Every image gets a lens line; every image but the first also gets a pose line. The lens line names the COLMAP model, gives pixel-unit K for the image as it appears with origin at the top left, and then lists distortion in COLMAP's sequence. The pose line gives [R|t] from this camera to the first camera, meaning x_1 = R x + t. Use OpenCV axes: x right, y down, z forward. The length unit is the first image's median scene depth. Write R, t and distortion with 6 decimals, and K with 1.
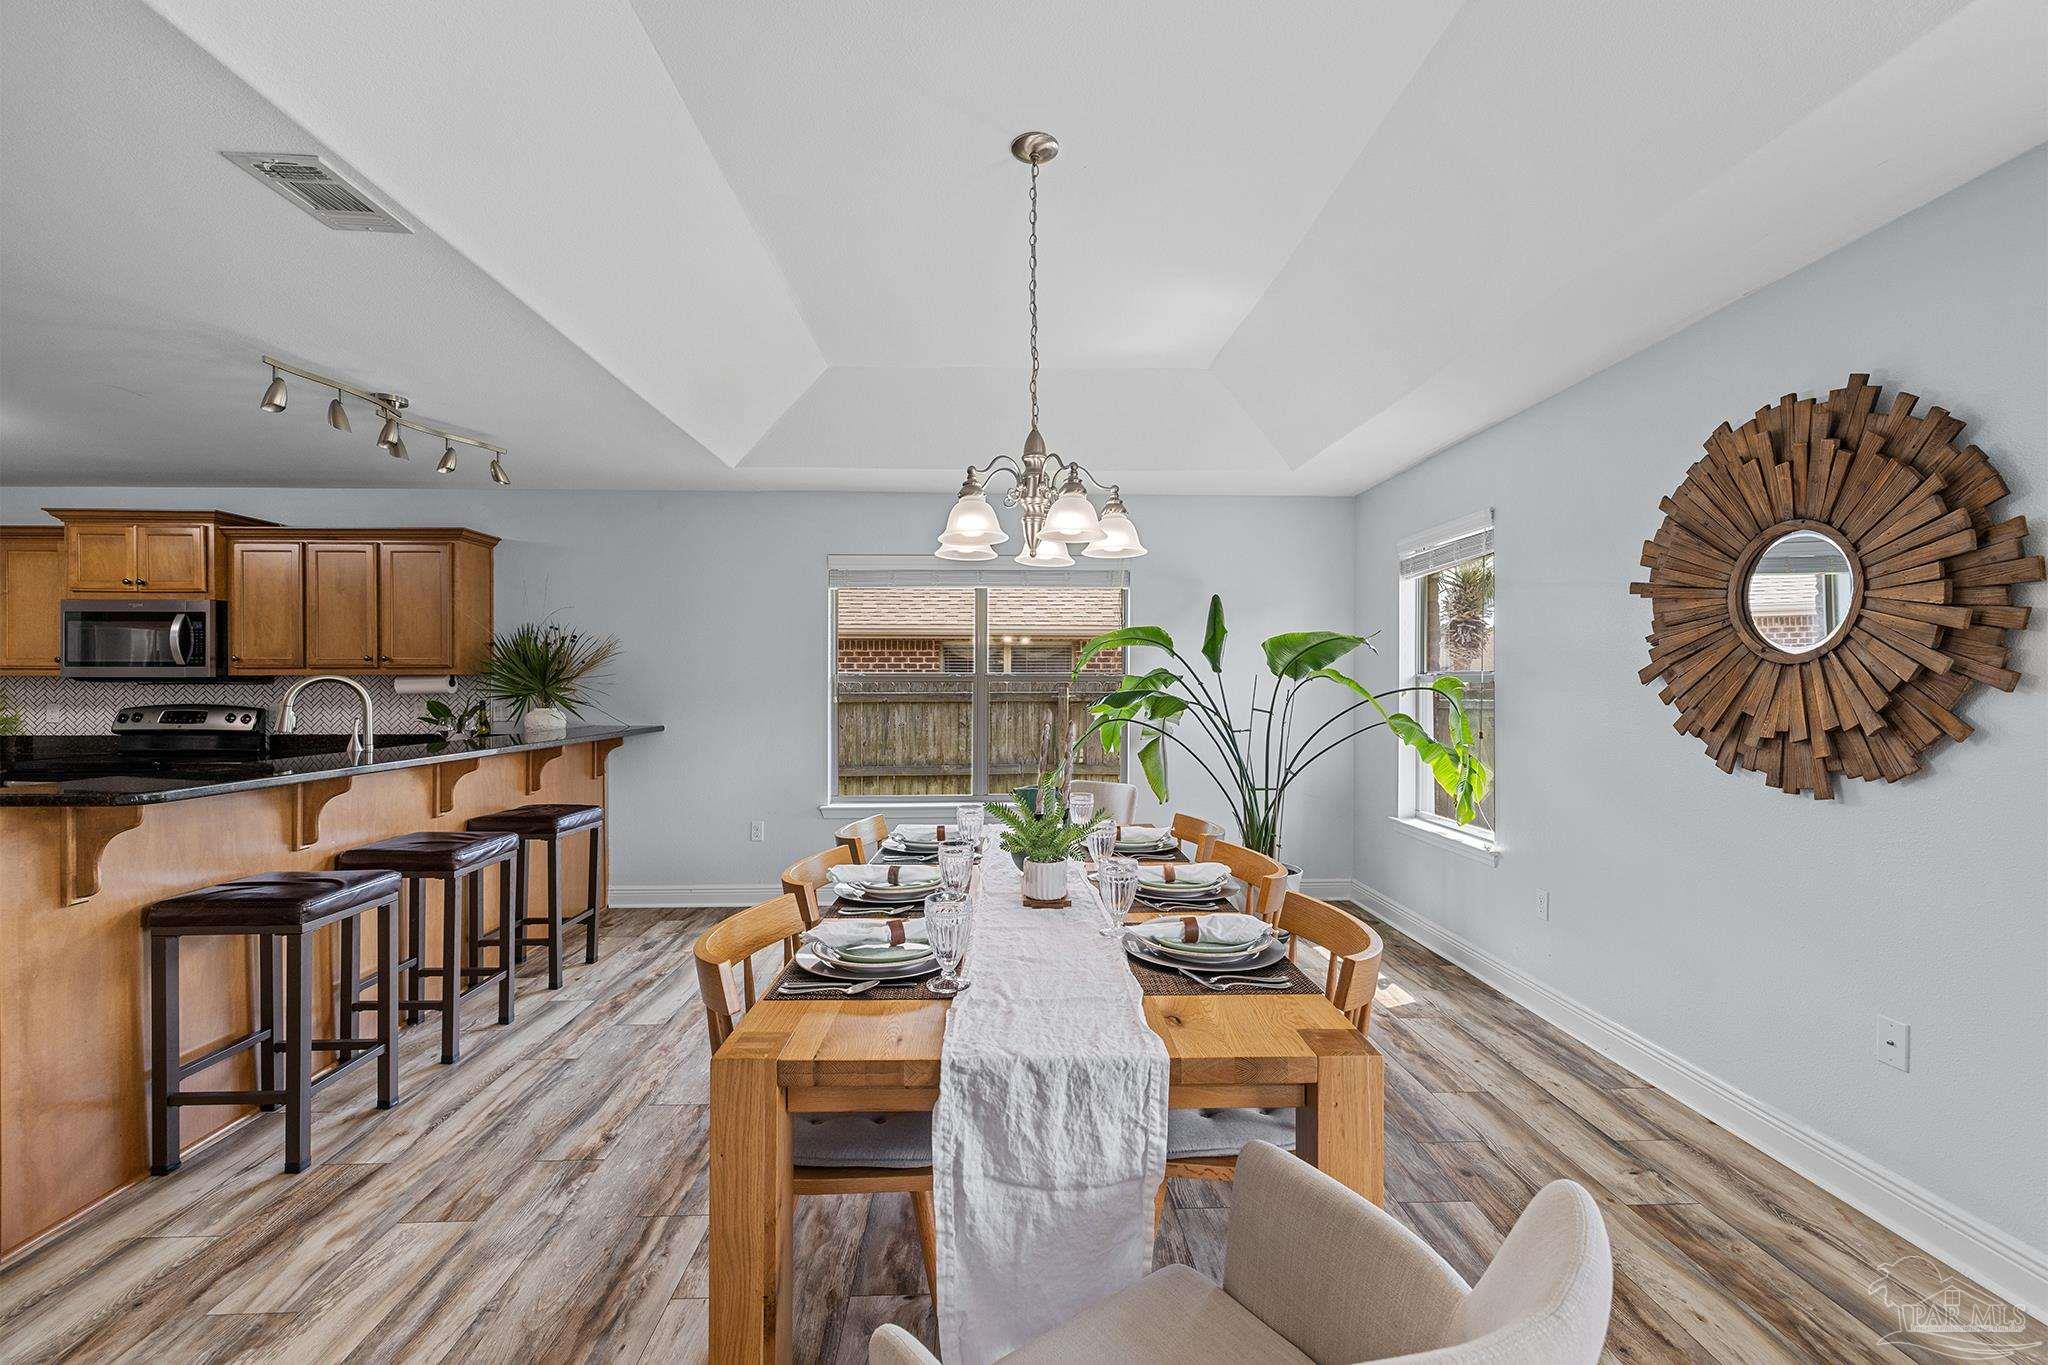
lens RADIAL K [[860.4, 0, 1032.3], [0, 860.4, 689.5], [0, 0, 1]] dist [0.002692, 0.000190]
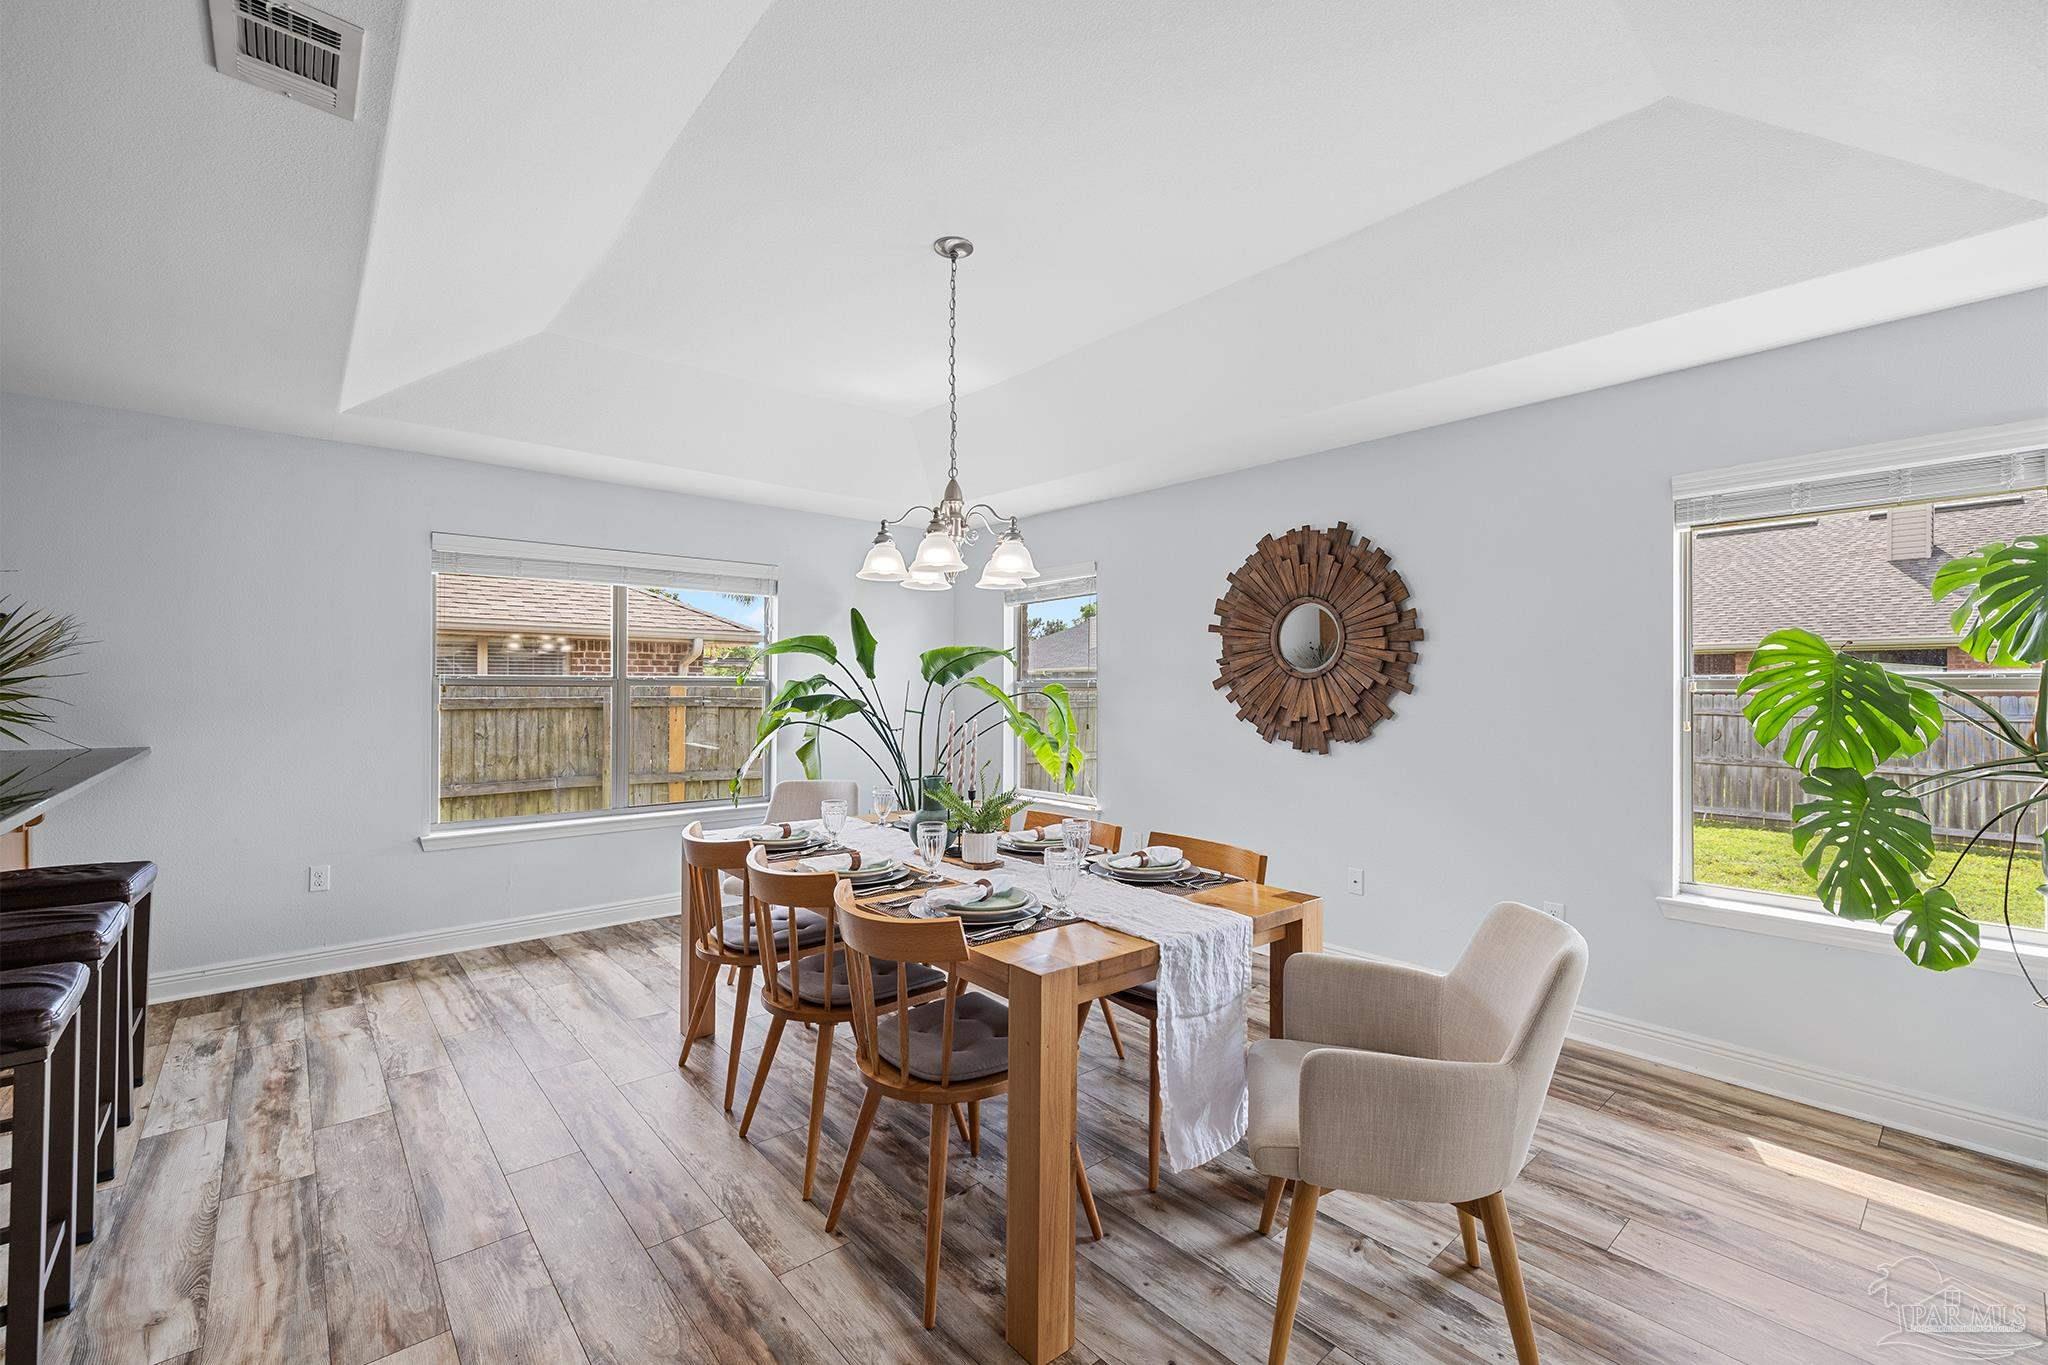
lens RADIAL K [[860.4, 0, 1030.0], [0, 860.4, 687.9], [0, 0, 1]] dist [0.002692, 0.000190]
pose [[0.777803, 0.001594, 0.628506, -0.631986], [0.001872, 0.999986, -0.004853, -0.002885], [-0.628506, 0.004952, 0.777789, -0.009423]]
